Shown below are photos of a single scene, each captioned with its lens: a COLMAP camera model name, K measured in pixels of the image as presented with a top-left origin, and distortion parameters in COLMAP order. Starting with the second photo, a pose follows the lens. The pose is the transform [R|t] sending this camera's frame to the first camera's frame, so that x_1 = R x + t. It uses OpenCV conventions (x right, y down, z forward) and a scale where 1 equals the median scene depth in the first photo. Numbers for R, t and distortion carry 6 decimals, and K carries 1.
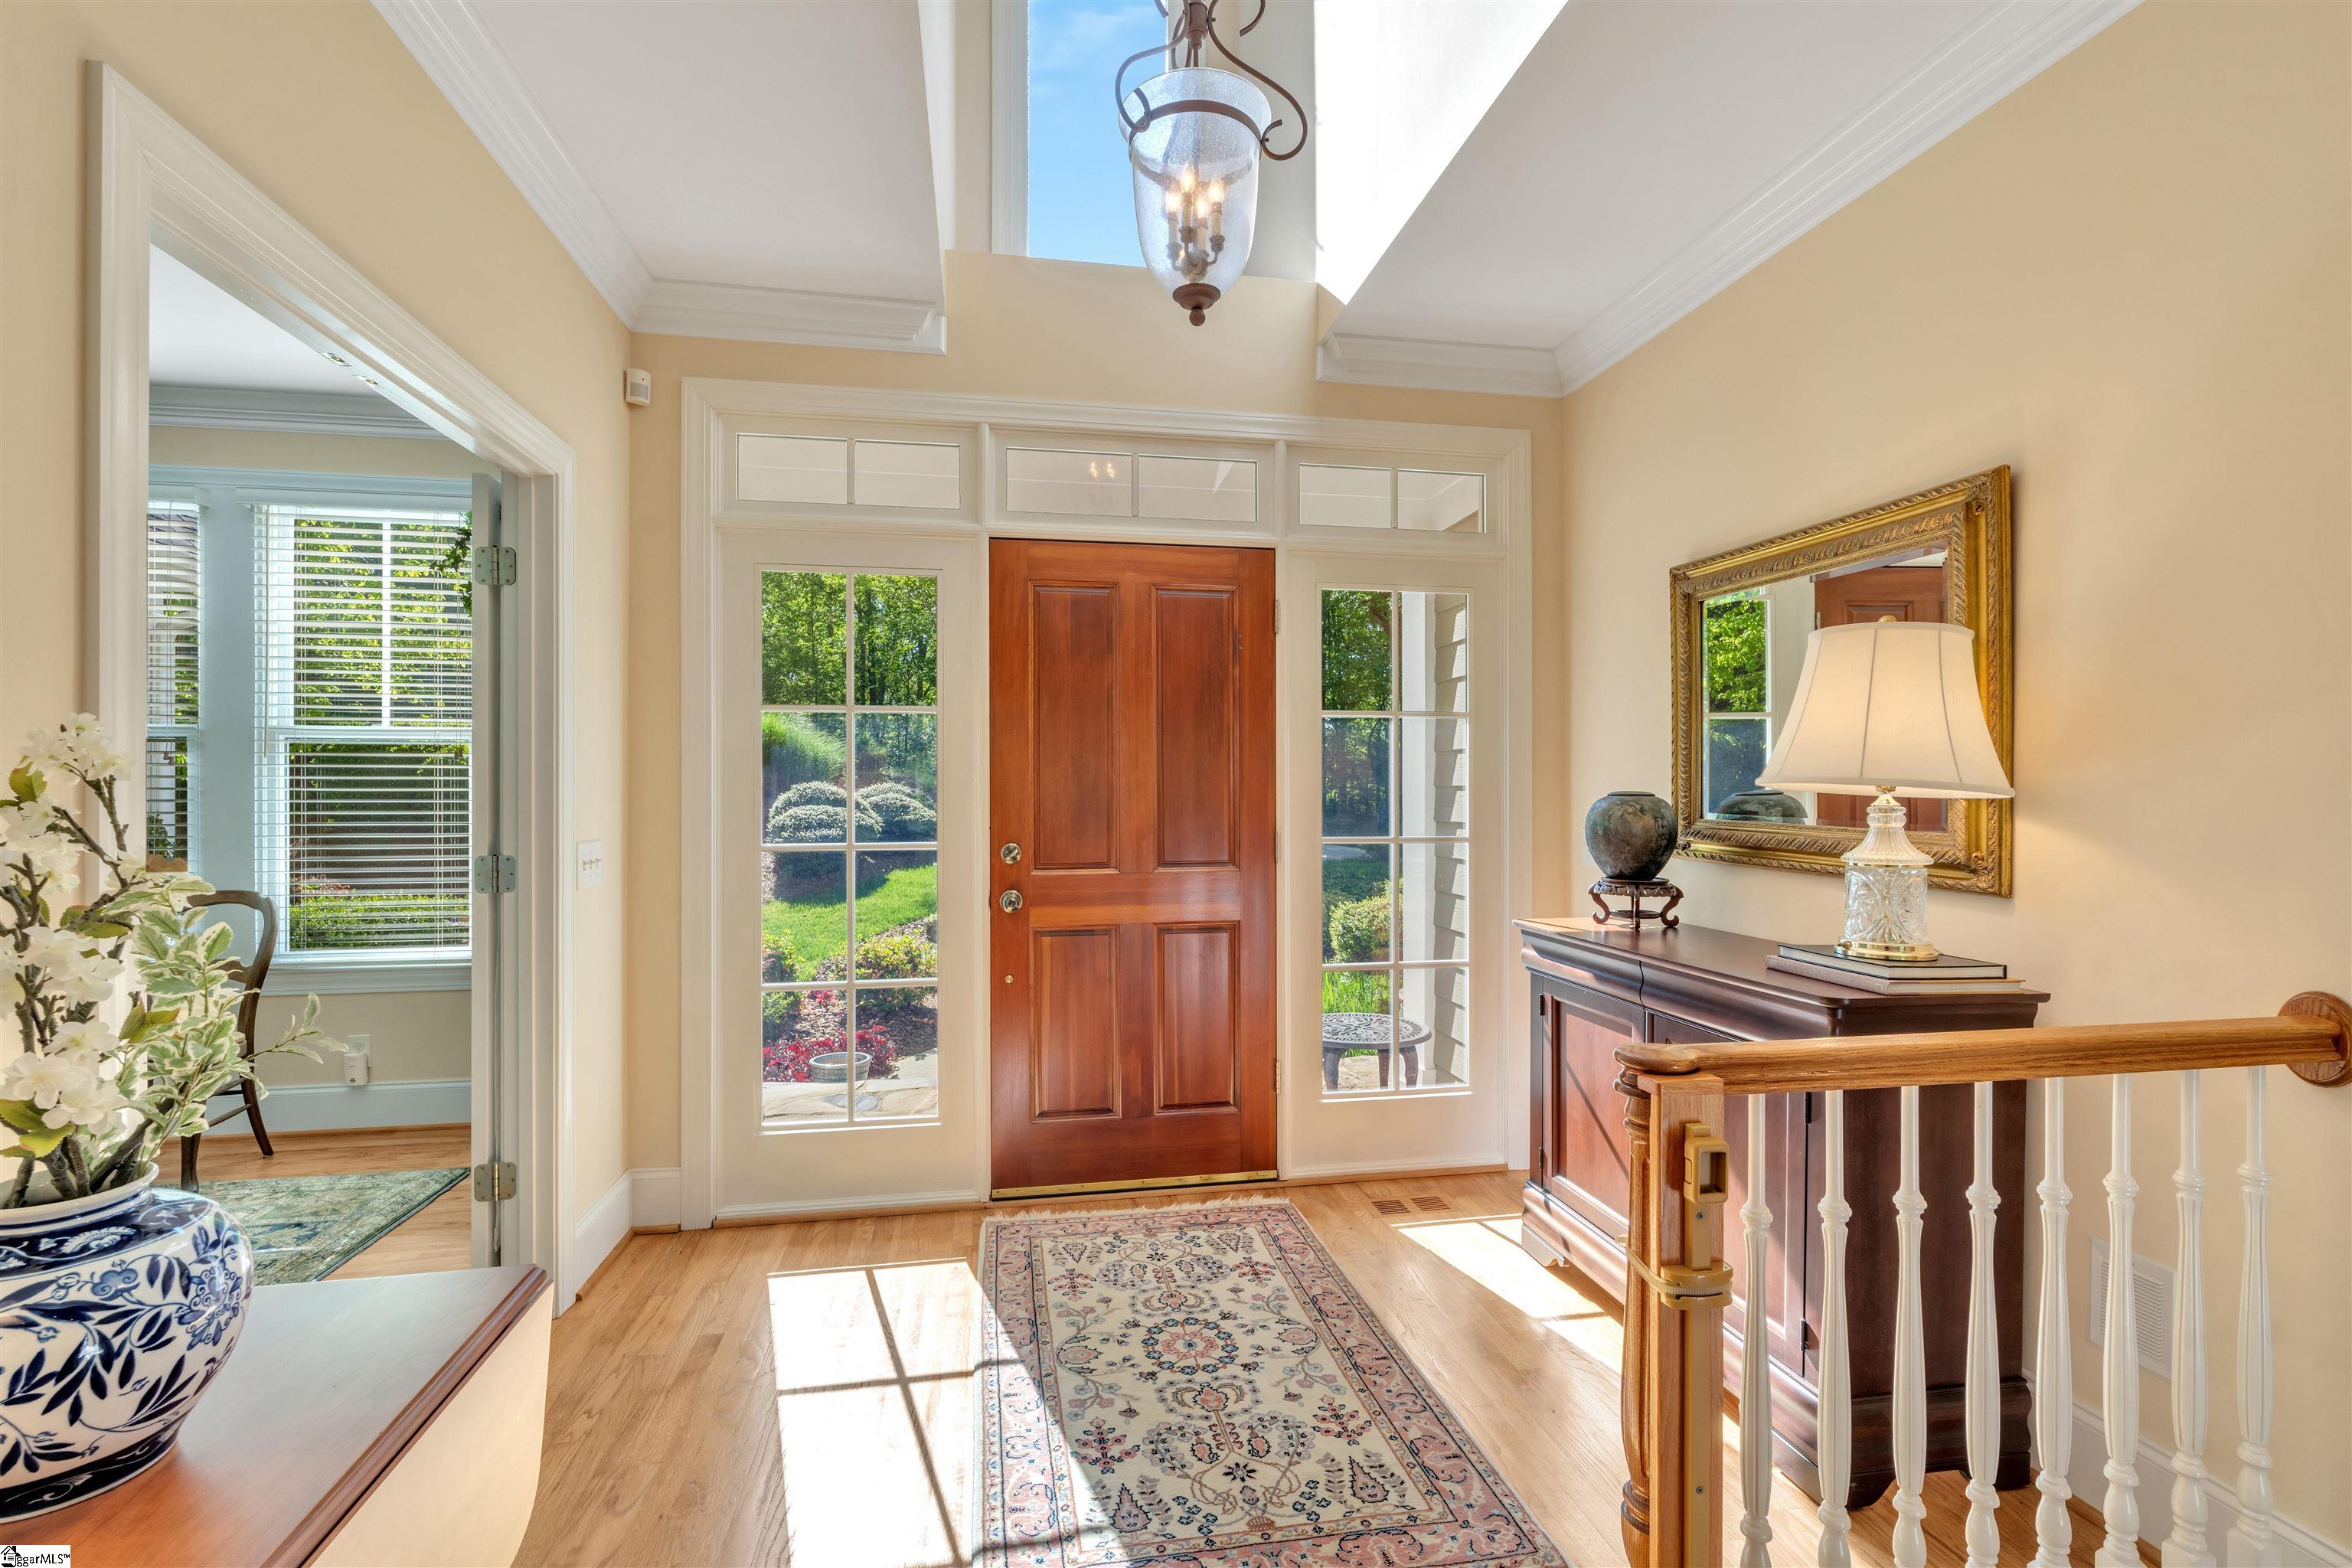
lens RADIAL K [[1046.7, 0, 1186.7], [0, 1046.7, 791.8], [0, 0, 1]] dist [-0.010277, 0.003218]
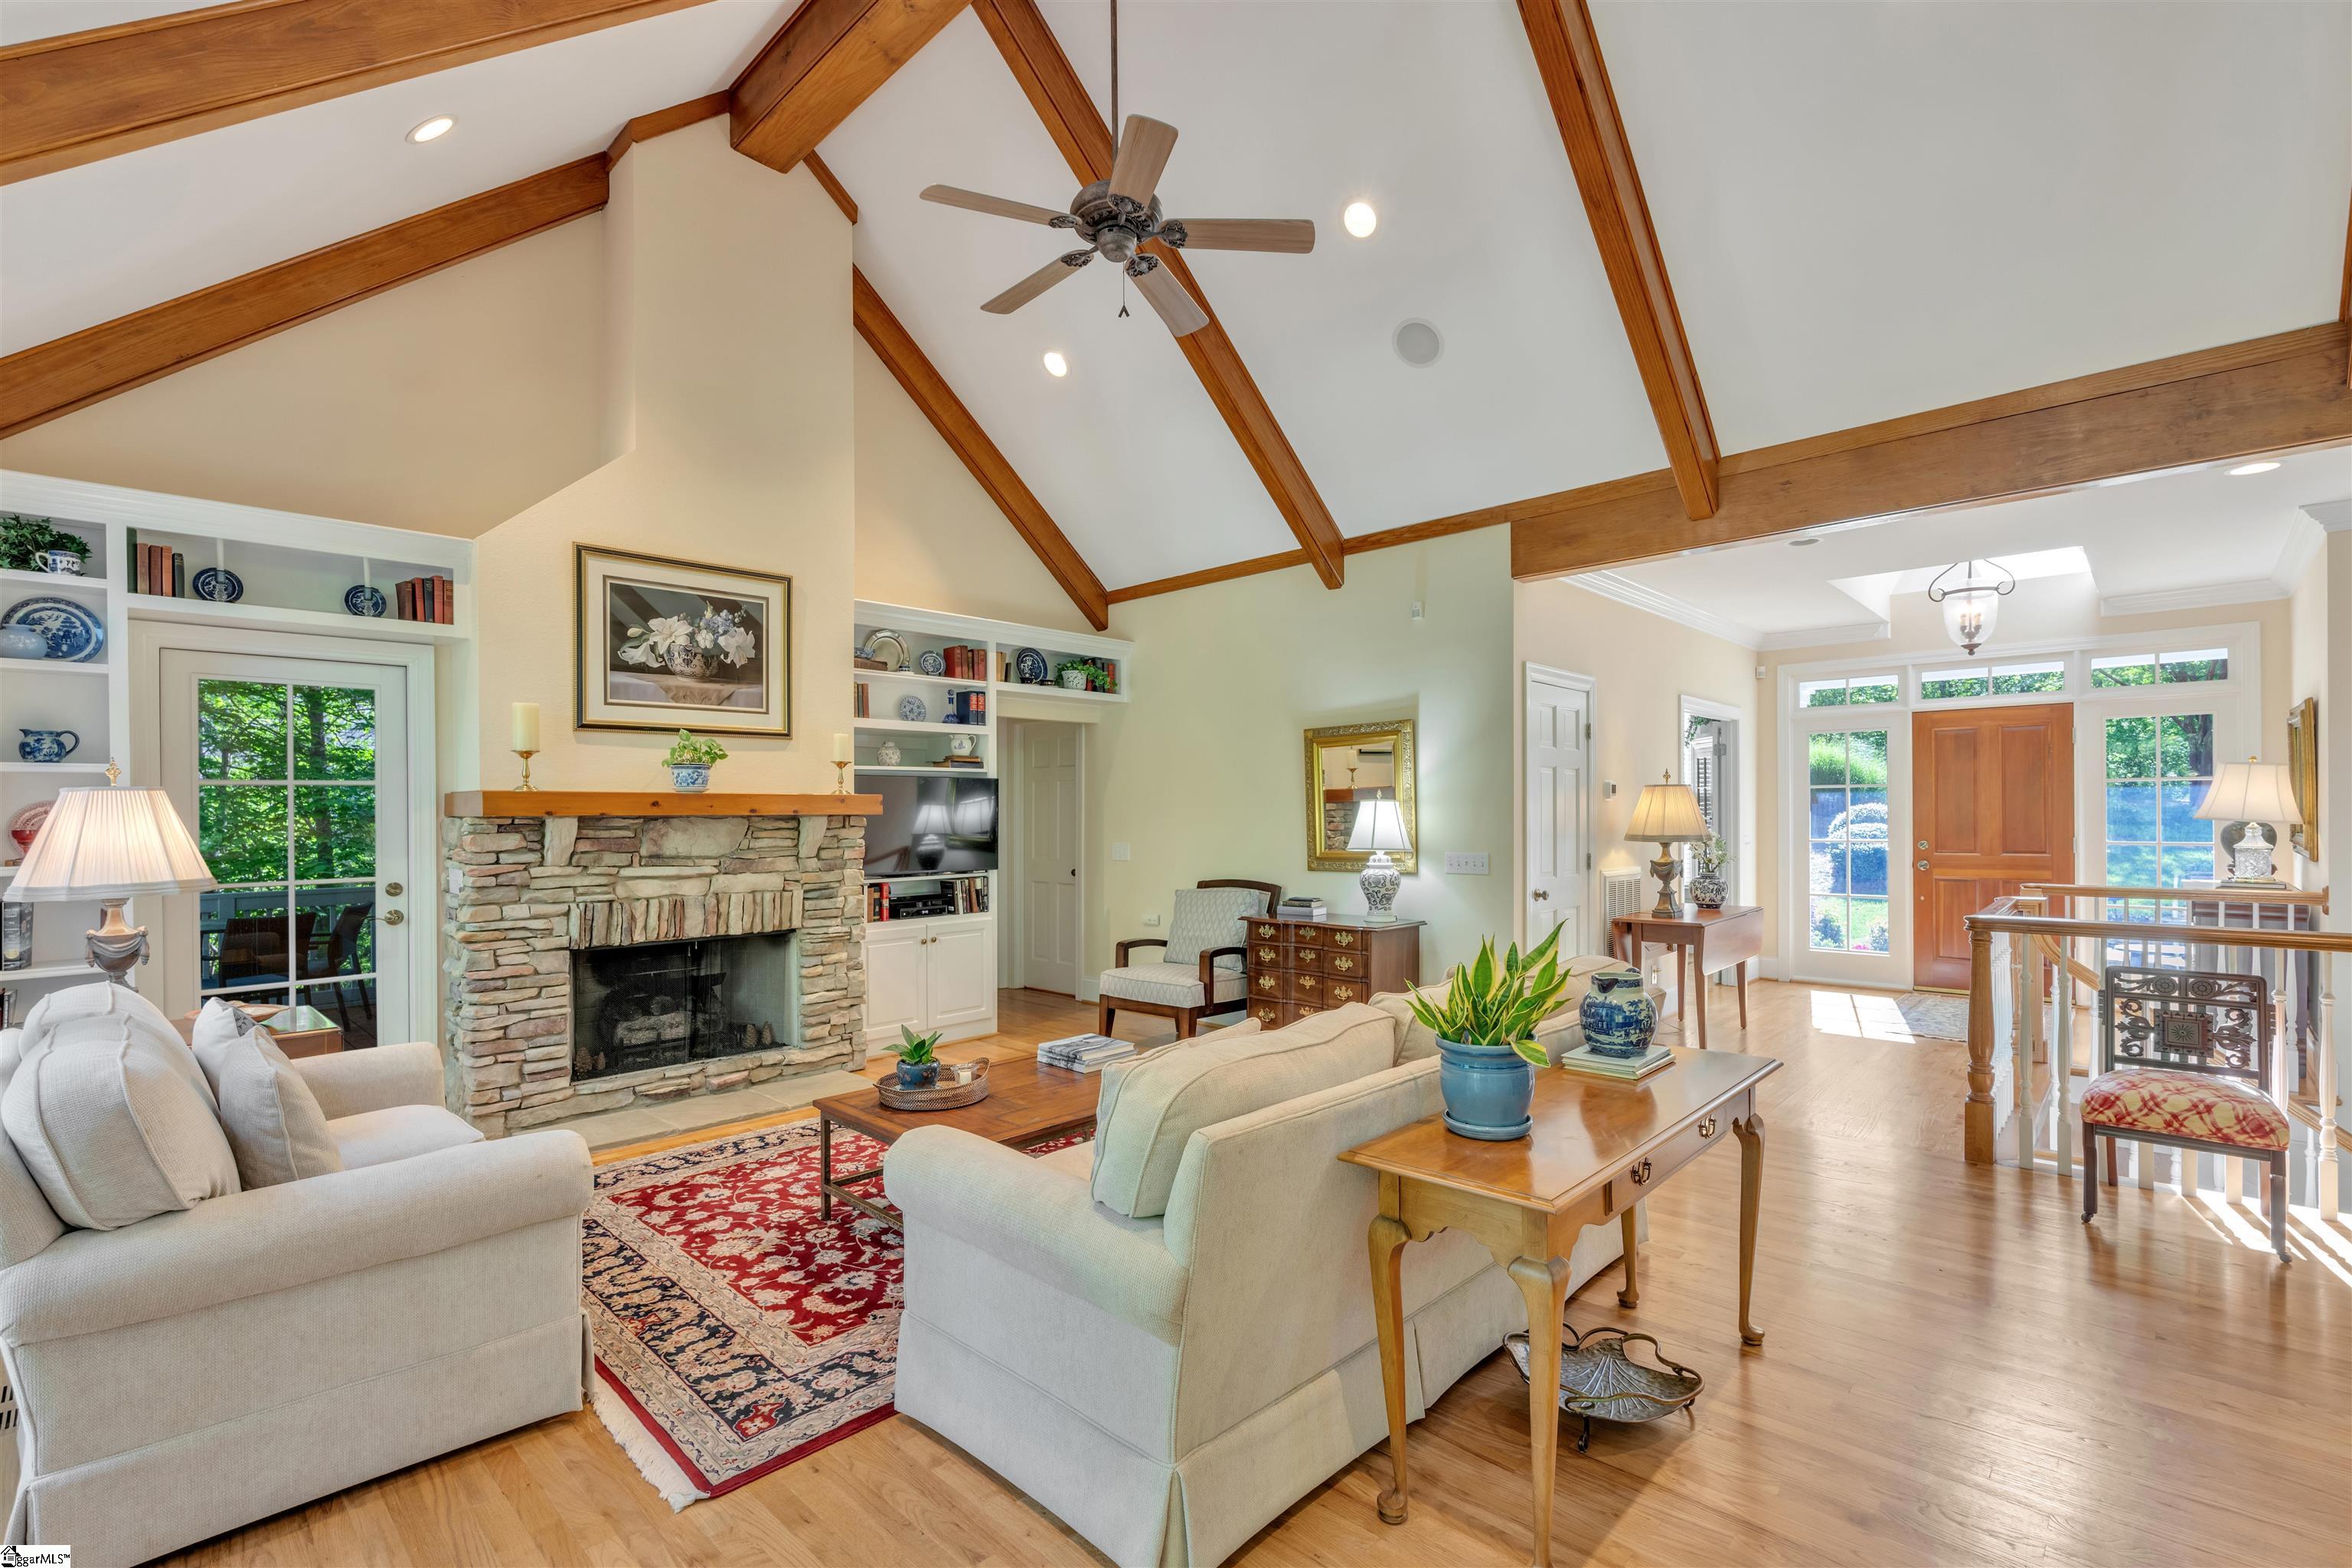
lens RADIAL K [[1046.7, 0, 1175.7], [0, 1046.7, 815.5], [0, 0, 1]] dist [-0.010277, 0.003218]
pose [[0.584280, -0.001682, -0.811550, 0.751562], [0.007288, 0.999968, 0.003175, -0.028112], [0.811519, -0.007770, 0.584274, -1.735169]]
